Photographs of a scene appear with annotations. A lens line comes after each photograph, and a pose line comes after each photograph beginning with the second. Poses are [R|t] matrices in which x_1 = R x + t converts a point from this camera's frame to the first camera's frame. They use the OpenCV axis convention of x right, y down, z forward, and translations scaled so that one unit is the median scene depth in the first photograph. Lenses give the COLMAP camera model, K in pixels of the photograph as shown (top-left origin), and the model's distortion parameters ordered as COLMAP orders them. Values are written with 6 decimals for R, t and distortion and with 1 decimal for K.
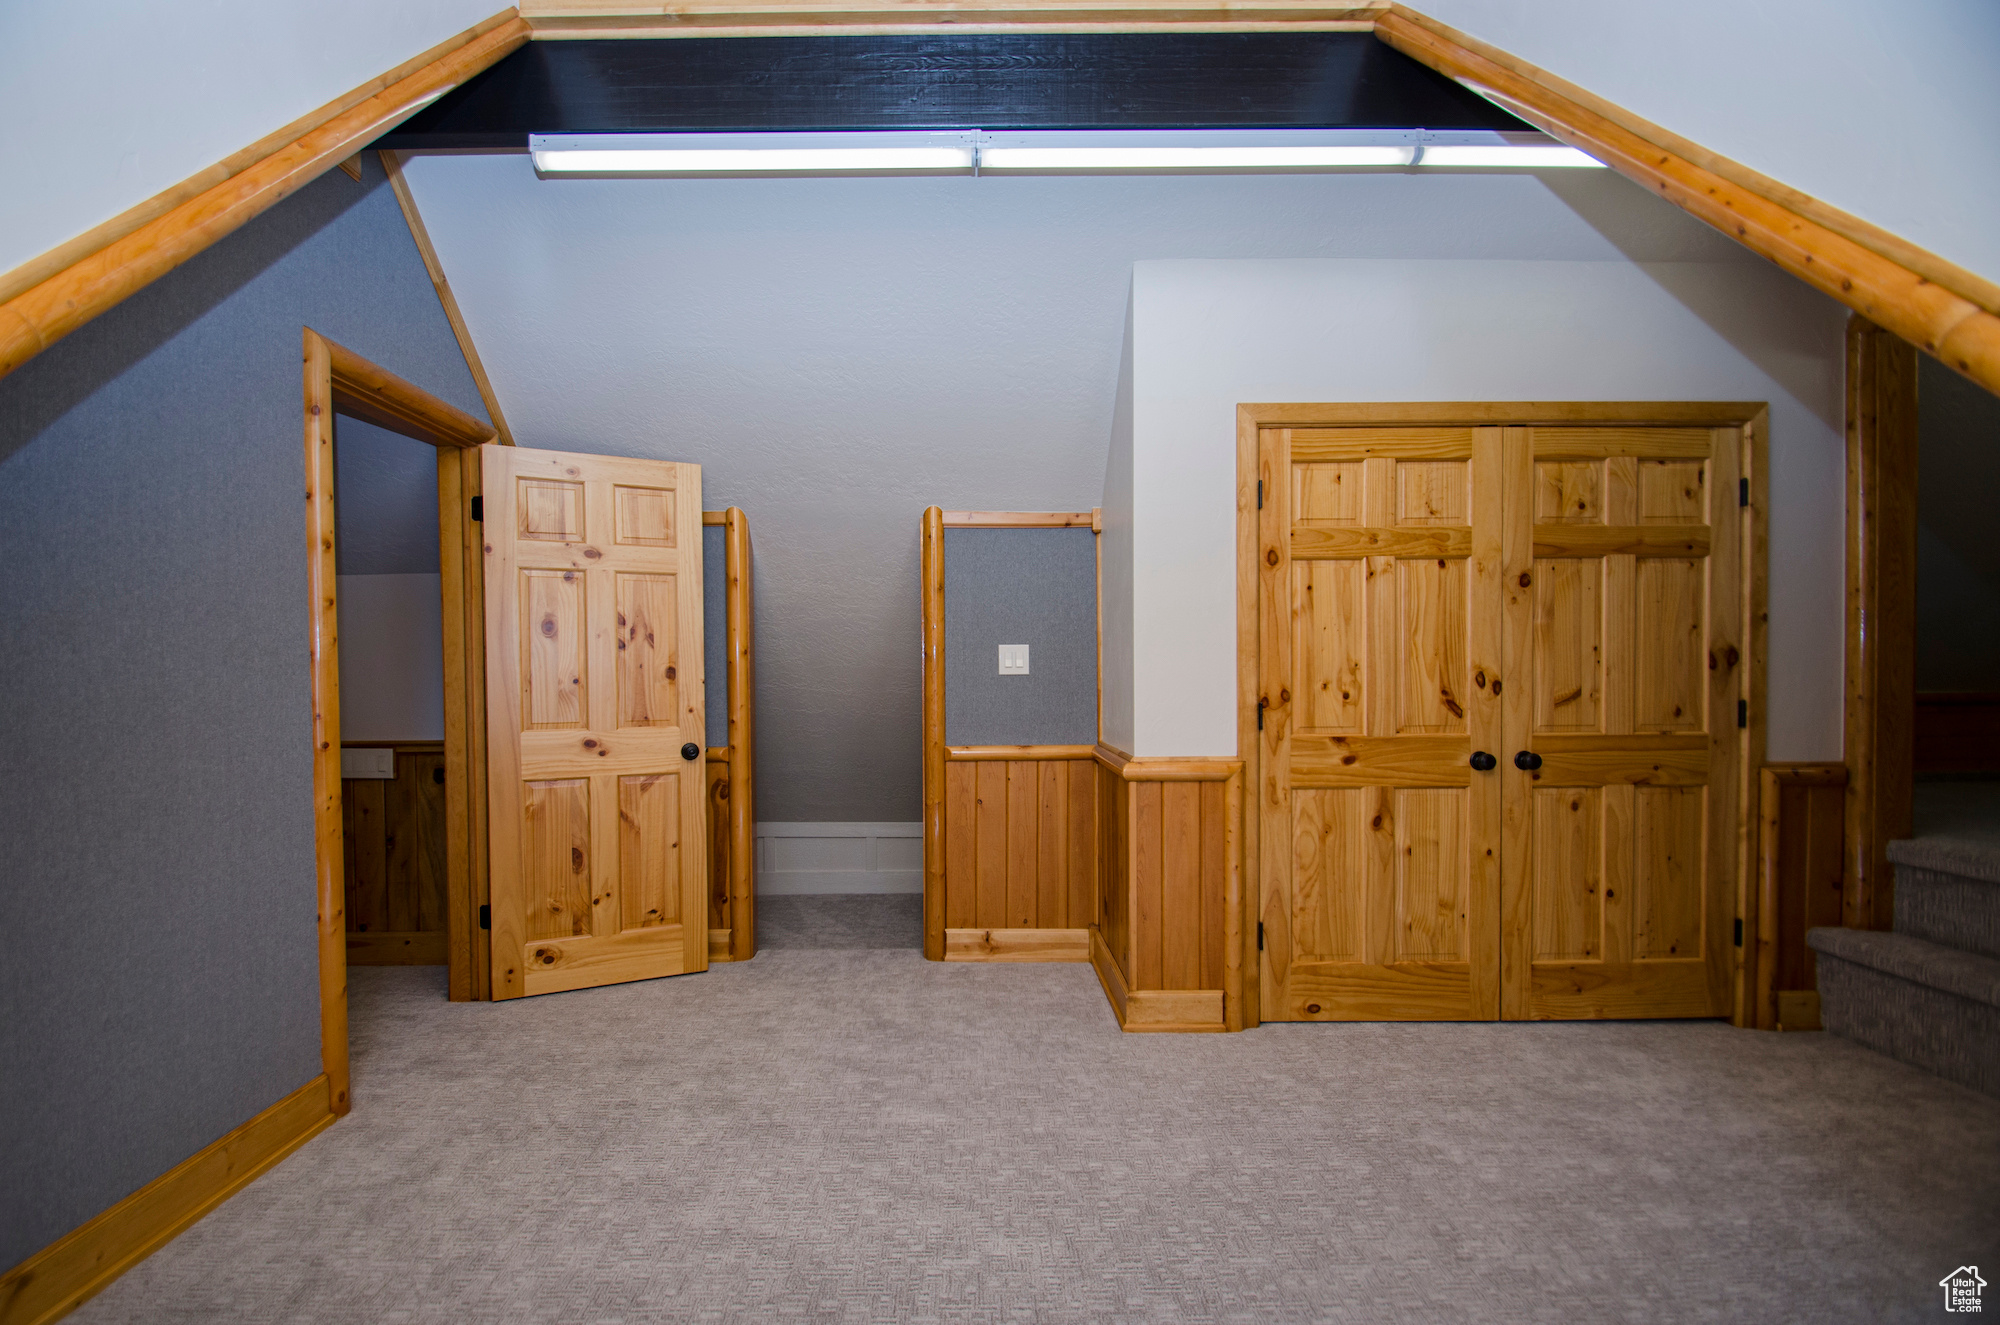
lens RADIAL K [[791.6, 0, 1000.7], [0, 791.6, 673.7], [0, 0, 1]] dist [-0.004674, -0.000836]
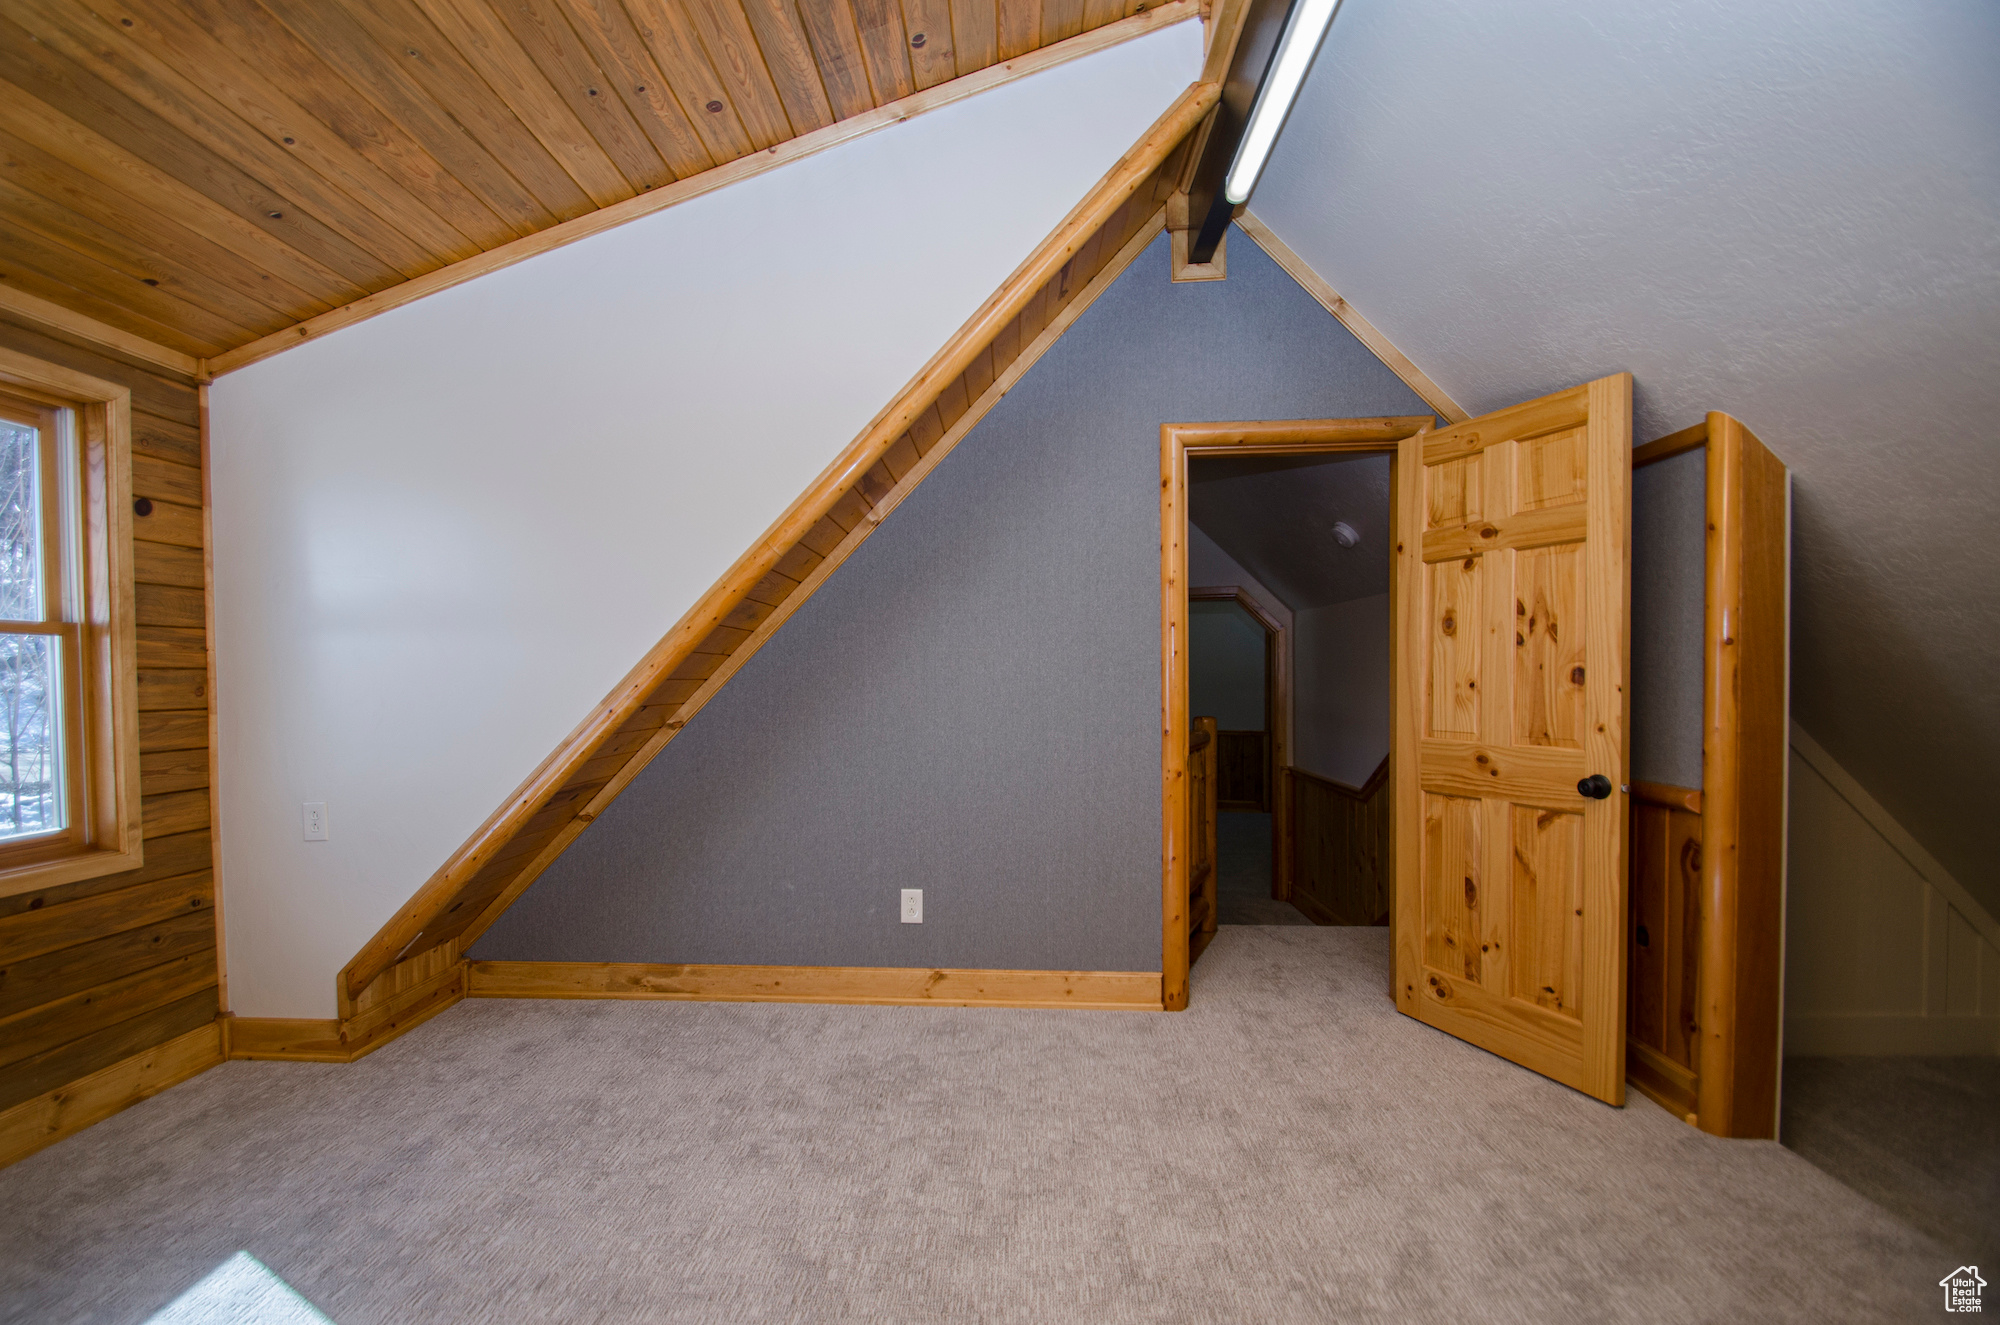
lens RADIAL K [[877.7, 0, 988.0], [0, 877.7, 685.4], [0, 0, 1]] dist [0.007589, -0.010724]
pose [[-0.048880, 0.018247, -0.998638, 0.438486], [0.008730, 0.999803, 0.017841, -0.011569], [0.998767, -0.007846, -0.049029, 0.519459]]
